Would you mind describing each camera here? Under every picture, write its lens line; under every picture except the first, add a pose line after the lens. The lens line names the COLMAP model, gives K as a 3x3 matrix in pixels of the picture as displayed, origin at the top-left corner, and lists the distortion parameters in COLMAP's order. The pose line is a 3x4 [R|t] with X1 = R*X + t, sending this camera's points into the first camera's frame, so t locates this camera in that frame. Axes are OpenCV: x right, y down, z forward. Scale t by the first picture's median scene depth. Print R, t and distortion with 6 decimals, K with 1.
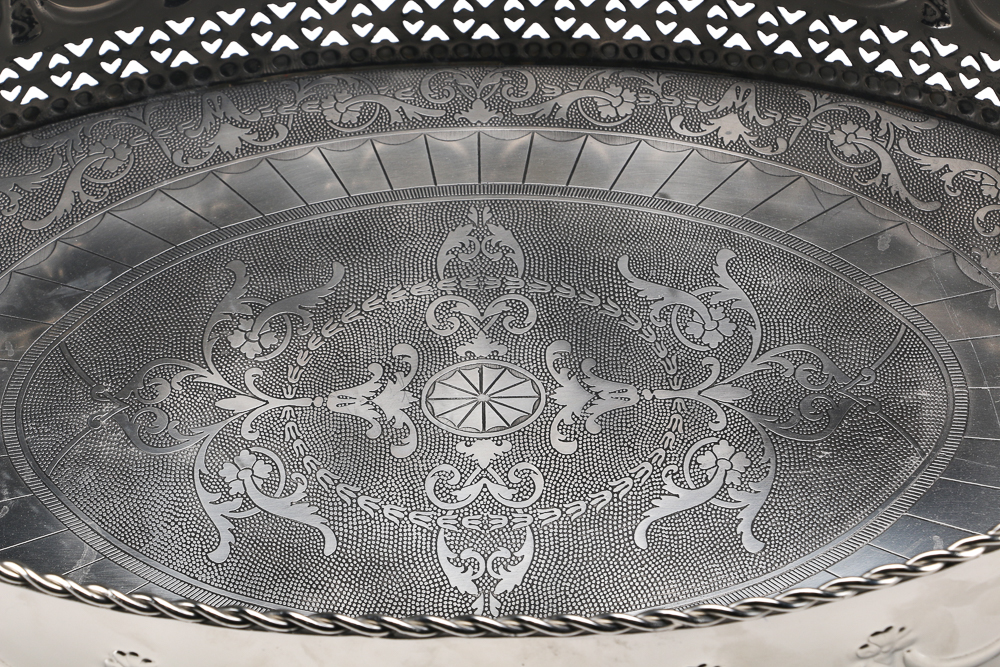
lens RADIAL K [[3191.1, 0, 499.8], [0, 3191.1, 333.1], [0, 0, 1]] dist [0.513913, 0.000000]
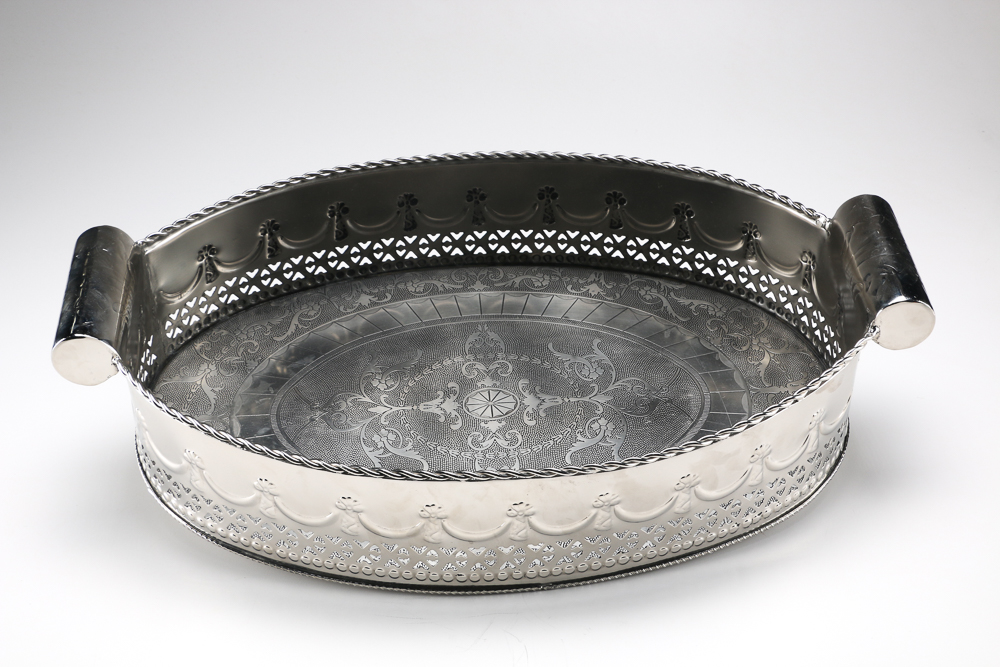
lens RADIAL K [[1643.7, 0, 501.5], [0, 1643.7, 337.9], [0, 0, 1]] dist [0.051629, 0.000000]
pose [[0.997803, -0.025207, 0.061271, -0.063530], [0.033051, 0.990885, -0.130591, 0.118670], [-0.057421, 0.132329, 0.989541, -0.109541]]
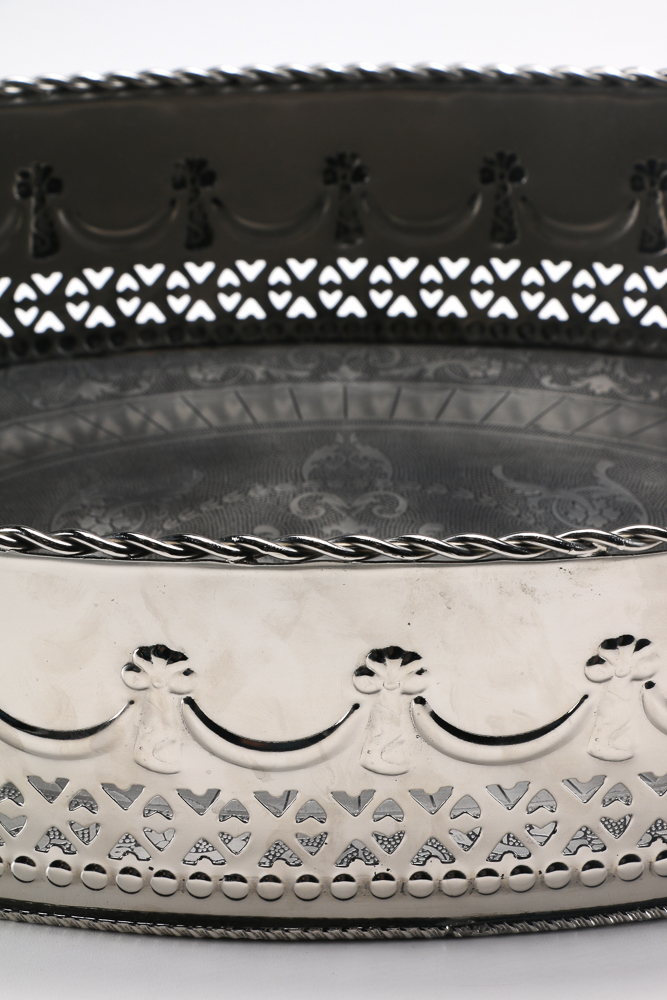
lens RADIAL K [[2405.9, 0, 337.4], [0, 2405.9, 498.5], [0, 0, 1]] dist [0.302011, 0.000000]
pose [[0.999922, 0.011966, 0.003452, -0.011442], [-0.010034, 0.938222, -0.345887, 0.235510], [-0.007377, 0.345826, 0.938270, 0.331640]]
